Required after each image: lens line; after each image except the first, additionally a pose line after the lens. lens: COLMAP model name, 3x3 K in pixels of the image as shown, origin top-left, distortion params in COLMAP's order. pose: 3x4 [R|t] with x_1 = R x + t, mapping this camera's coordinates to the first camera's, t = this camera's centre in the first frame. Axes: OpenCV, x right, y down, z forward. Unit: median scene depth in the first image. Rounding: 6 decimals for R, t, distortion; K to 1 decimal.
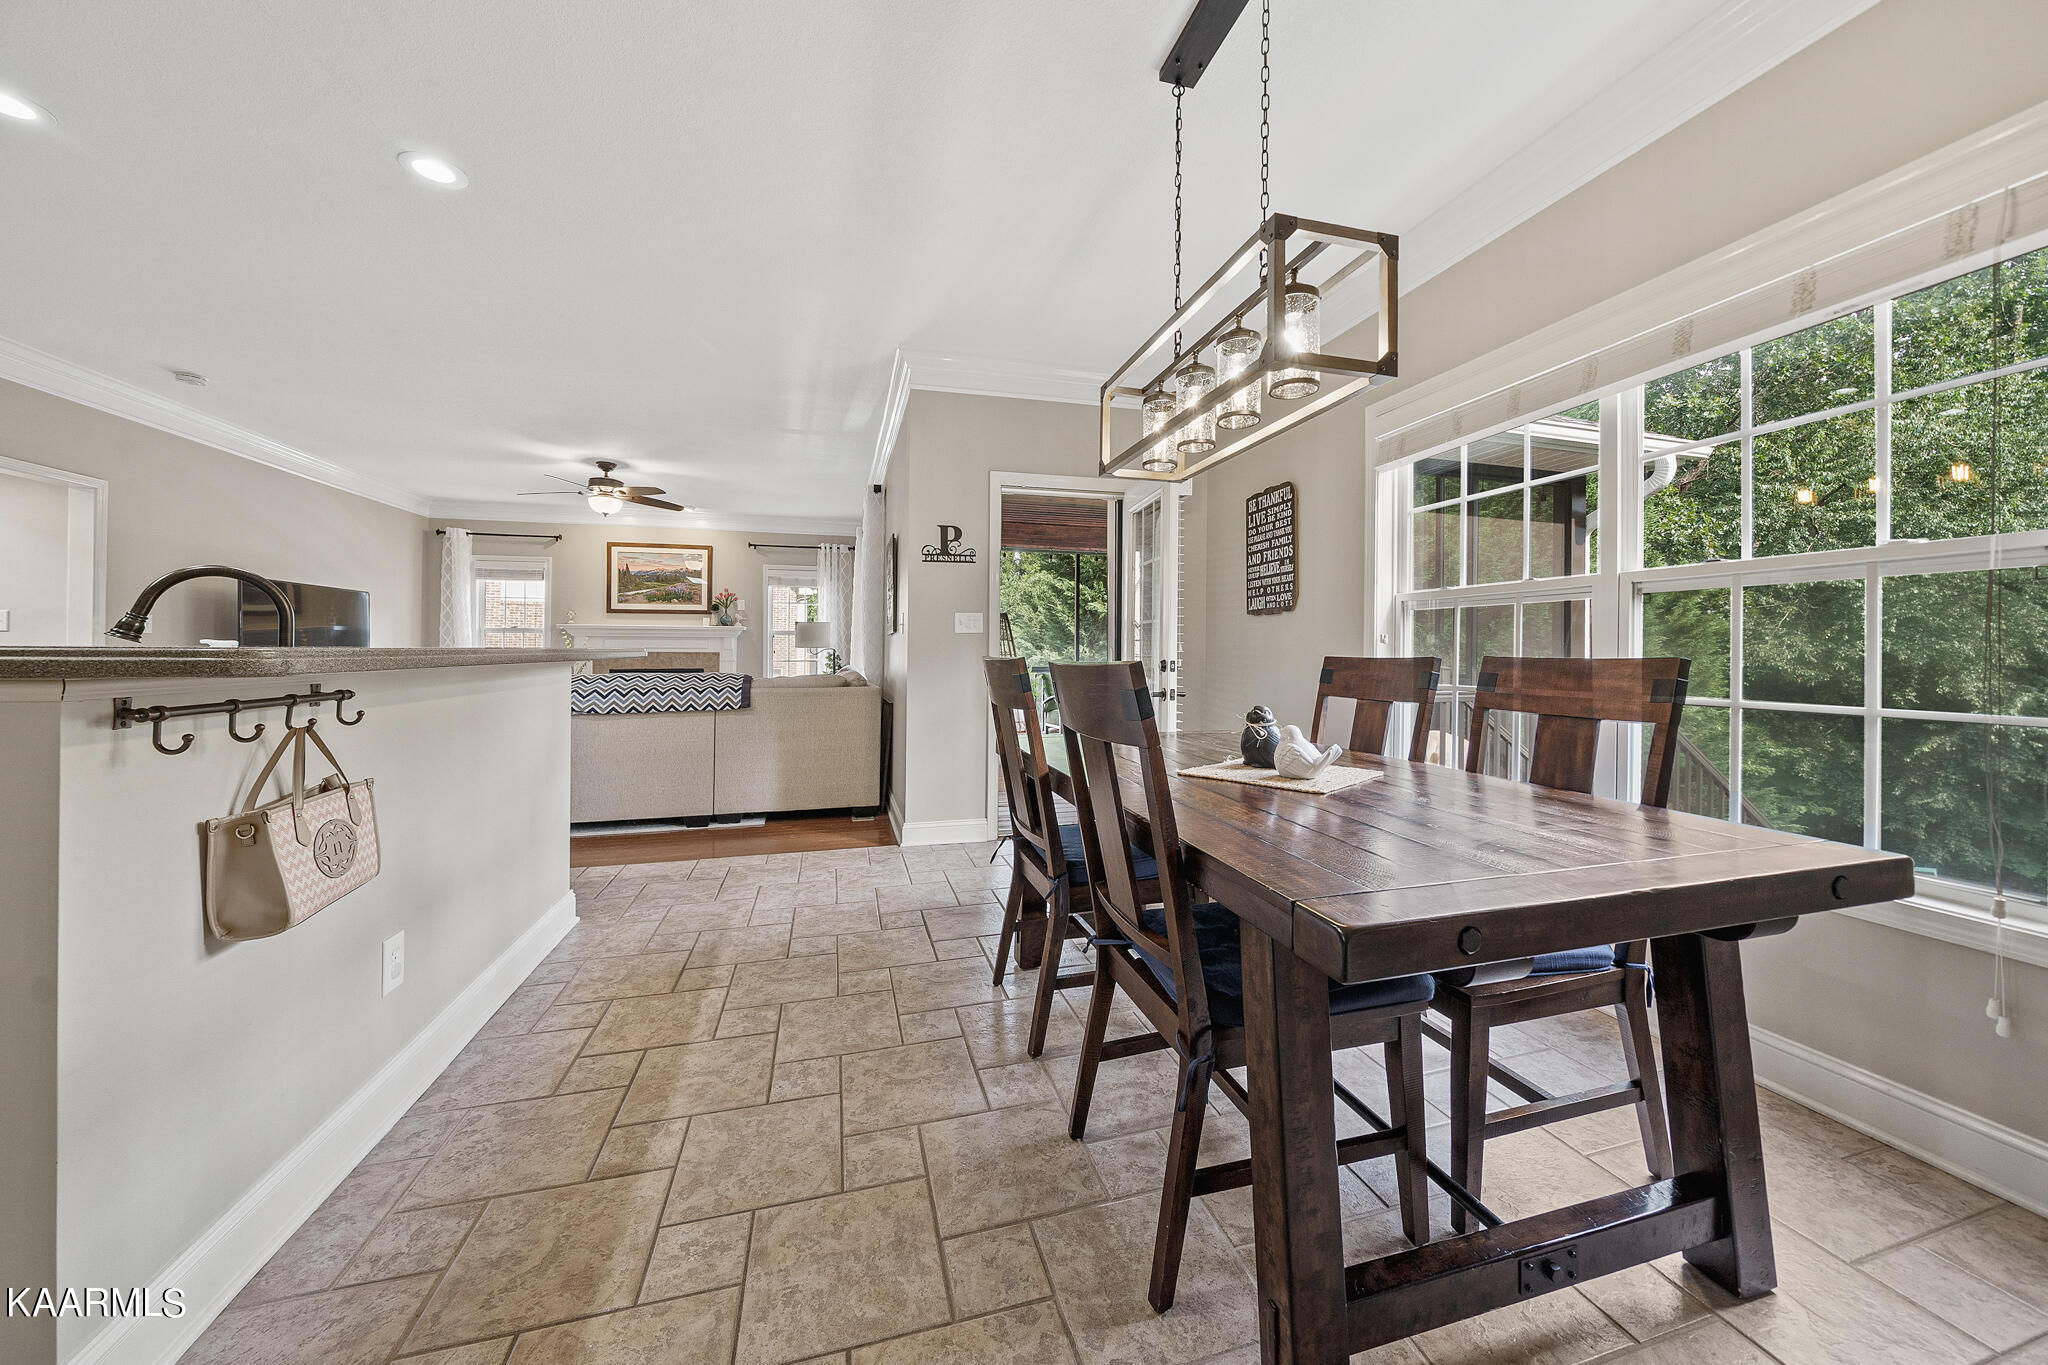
lens RADIAL K [[711.2, 0, 1032.9], [0, 711.2, 646.6], [0, 0, 1]] dist [-0.001132, -0.000097]
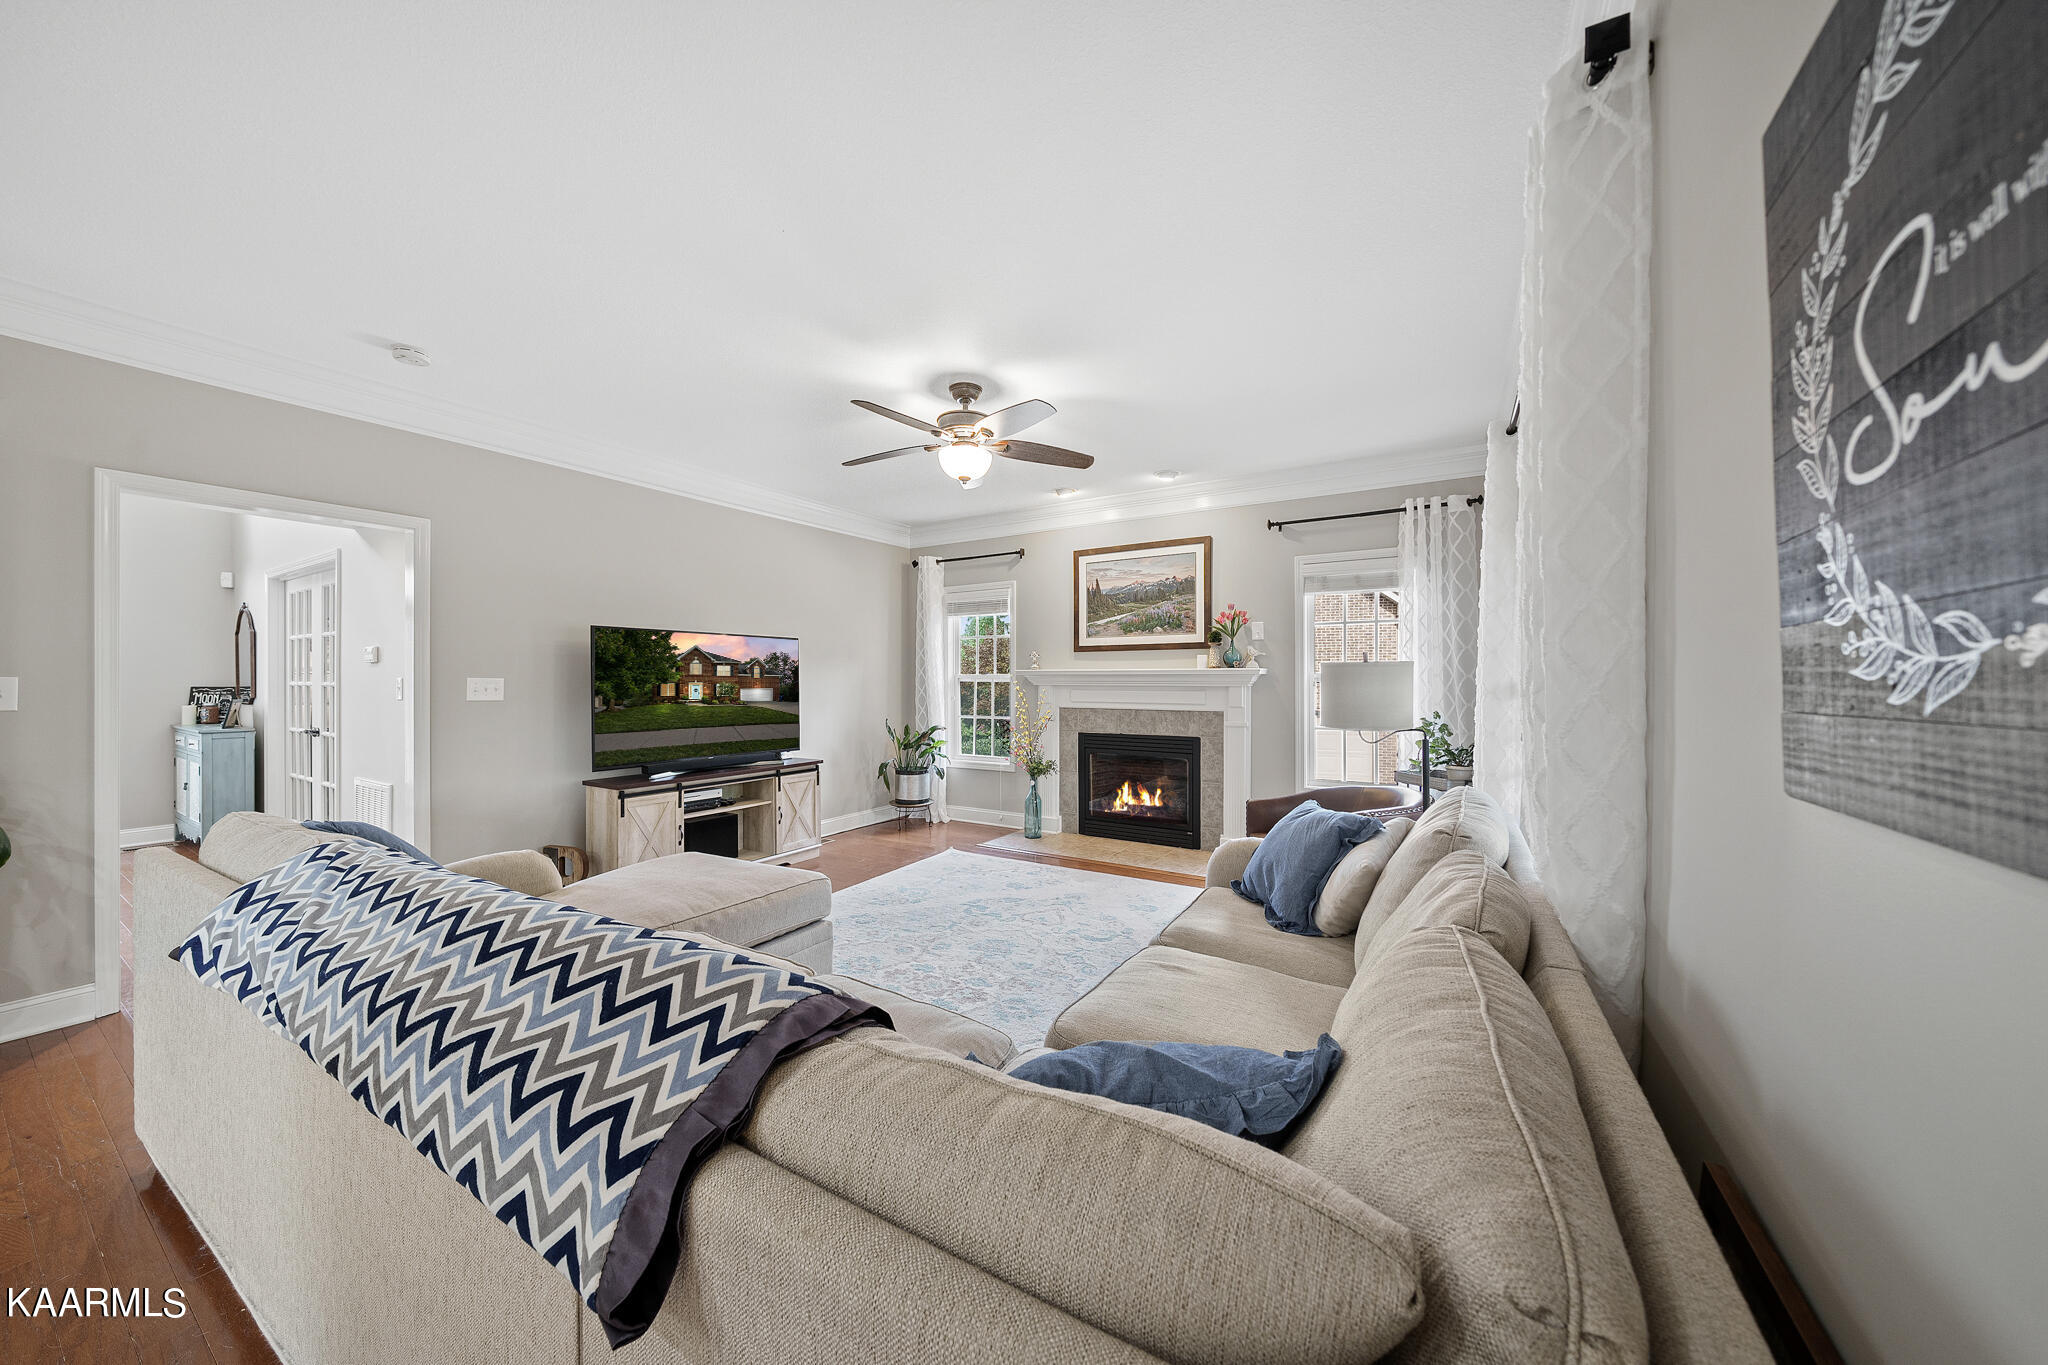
lens RADIAL K [[700.1, 0, 1024.0], [0, 700.1, 682.5], [0, 0, 1]] dist [-0.005012, -0.000055]
pose [[0.682075, -0.000060, -0.731282, -0.264527], [0.009359, 0.999919, 0.008648, -0.049498], [0.731223, -0.012743, 0.682020, 1.014029]]
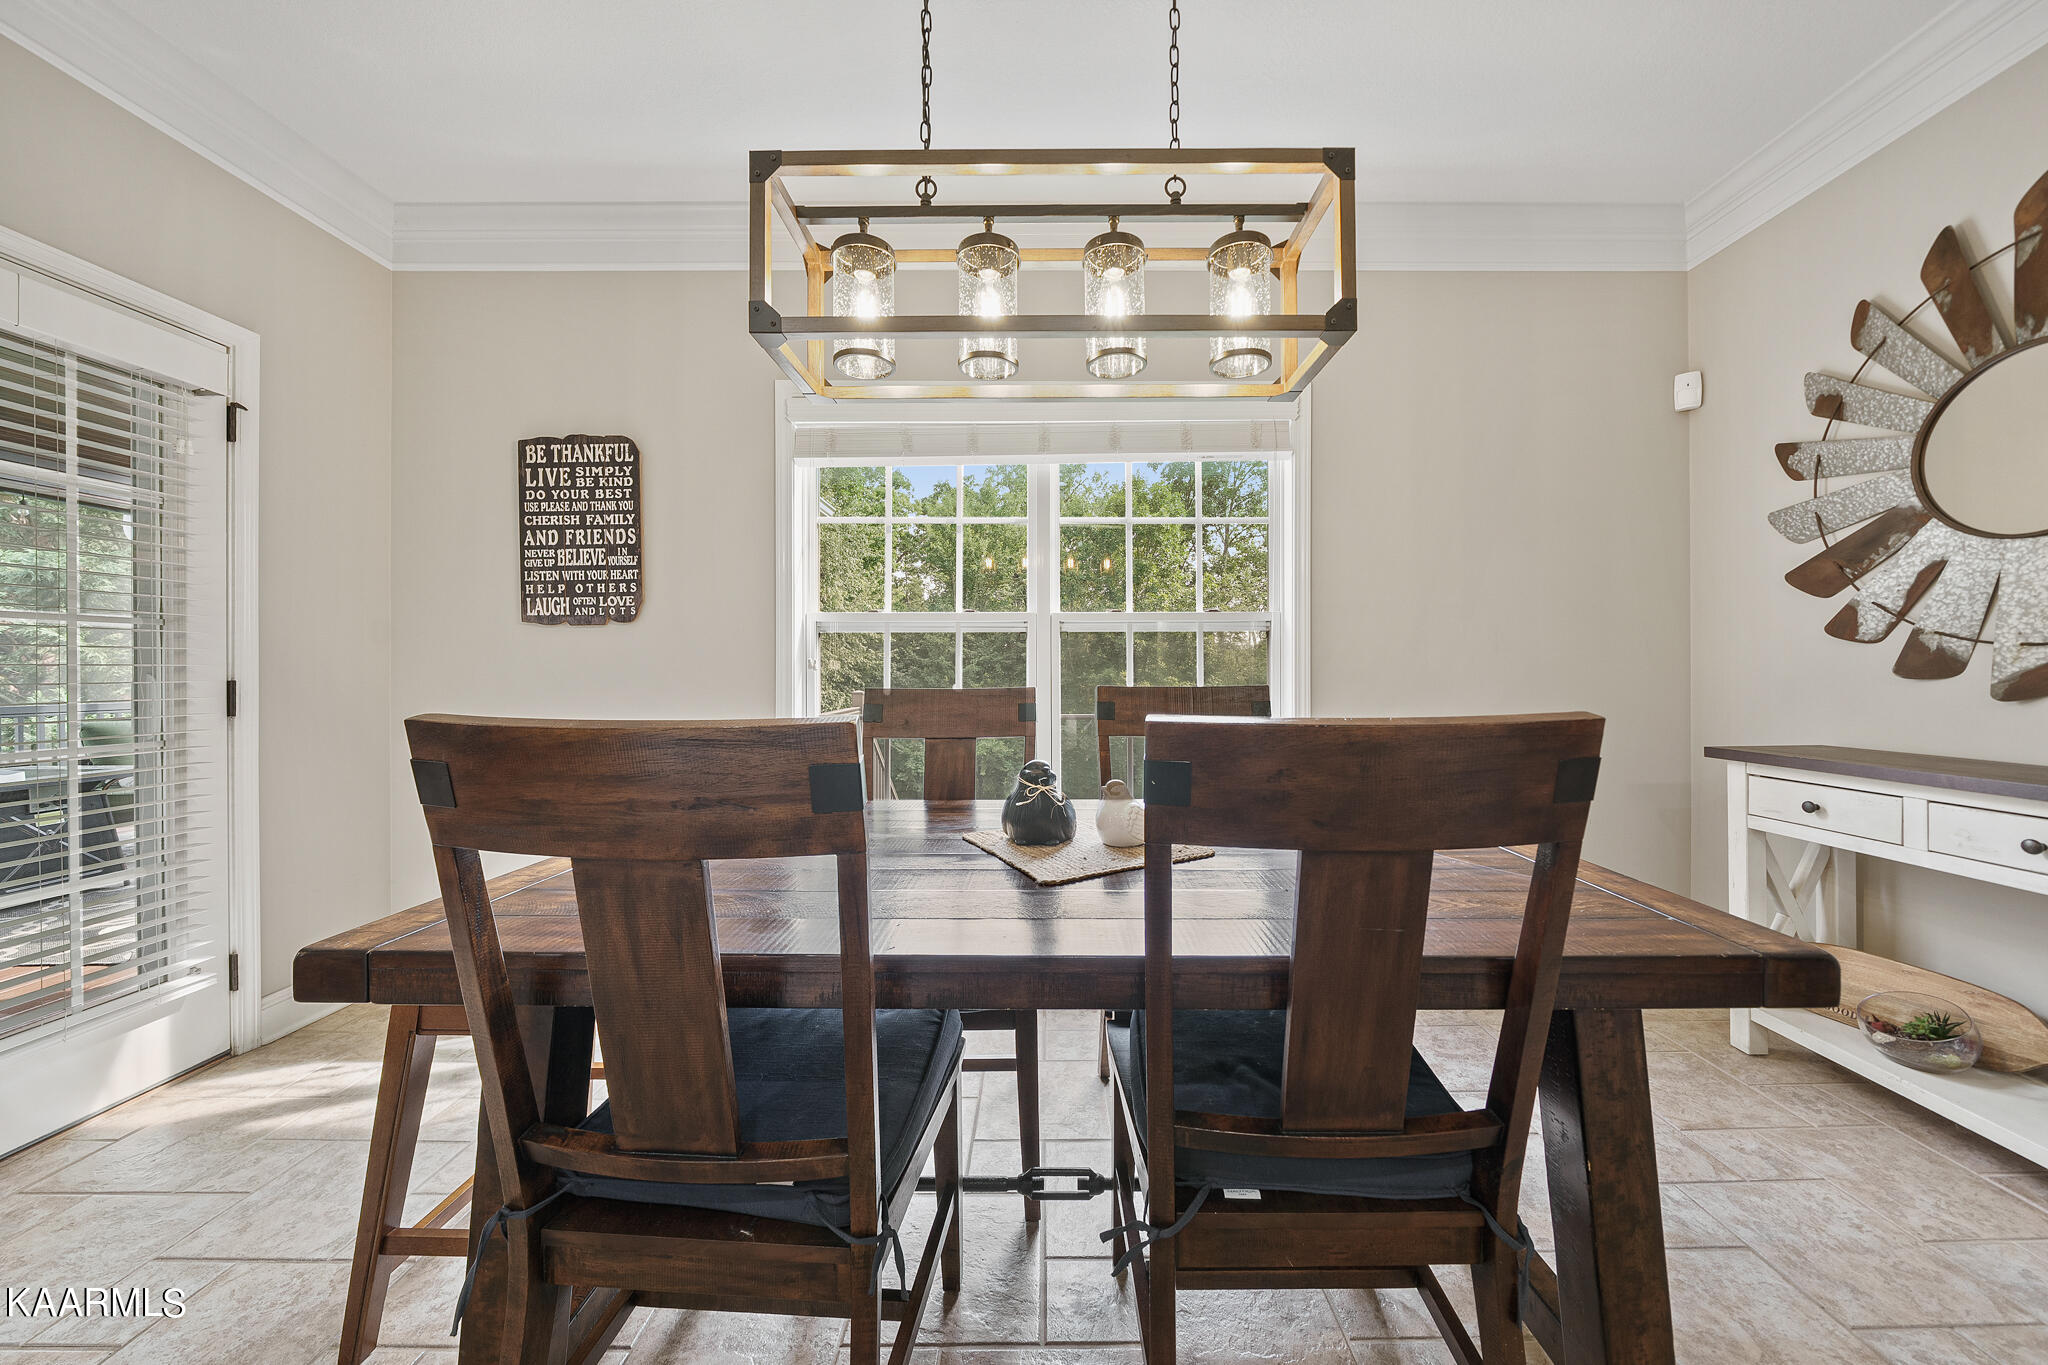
lens RADIAL K [[694.8, 0, 1029.5], [0, 694.8, 676.7], [0, 0, 1]] dist [-0.004464, -0.000178]
pose [[0.267630, -0.011247, 0.963456, -0.174057], [-0.002324, 0.999921, 0.012318, -0.004695], [-0.963519, -0.005536, 0.267583, 0.388123]]
